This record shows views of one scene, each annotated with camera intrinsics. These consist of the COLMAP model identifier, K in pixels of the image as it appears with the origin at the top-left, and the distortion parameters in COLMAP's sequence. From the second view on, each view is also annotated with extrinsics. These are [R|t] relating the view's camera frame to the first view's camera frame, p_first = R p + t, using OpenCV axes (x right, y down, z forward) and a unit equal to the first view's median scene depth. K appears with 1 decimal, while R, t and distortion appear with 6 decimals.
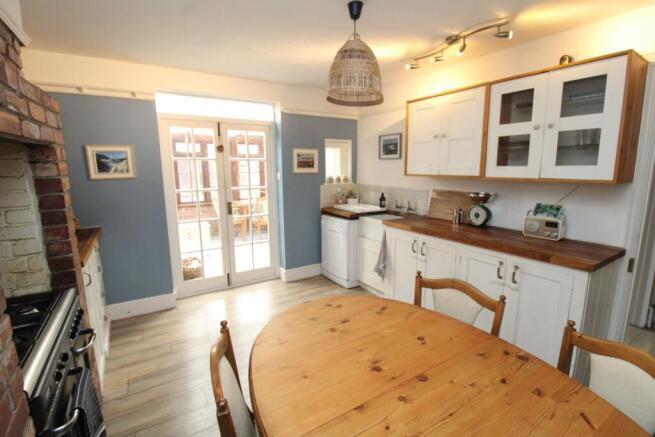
lens RADIAL K [[305.4, 0, 330.6], [0, 305.4, 215.5], [0, 0, 1]] dist [-0.012700, -0.000524]
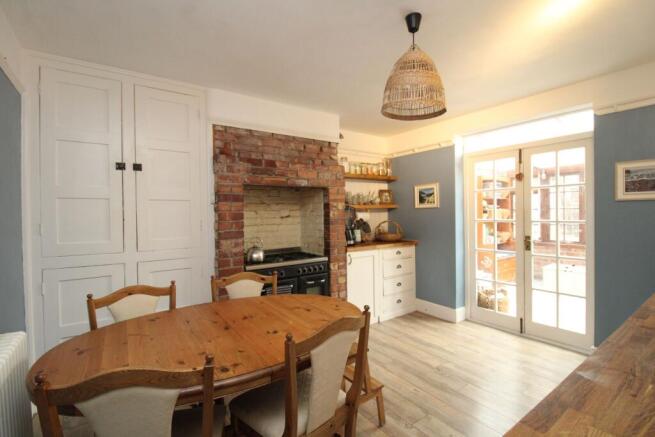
lens RADIAL K [[305.4, 0, 330.1], [0, 305.4, 218.9], [0, 0, 1]] dist [-0.012700, -0.000524]
pose [[0.047524, 0.019251, -0.998685, 0.641491], [-0.150401, 0.988553, 0.011899, -0.021740], [0.987482, 0.149638, 0.049875, 0.490407]]
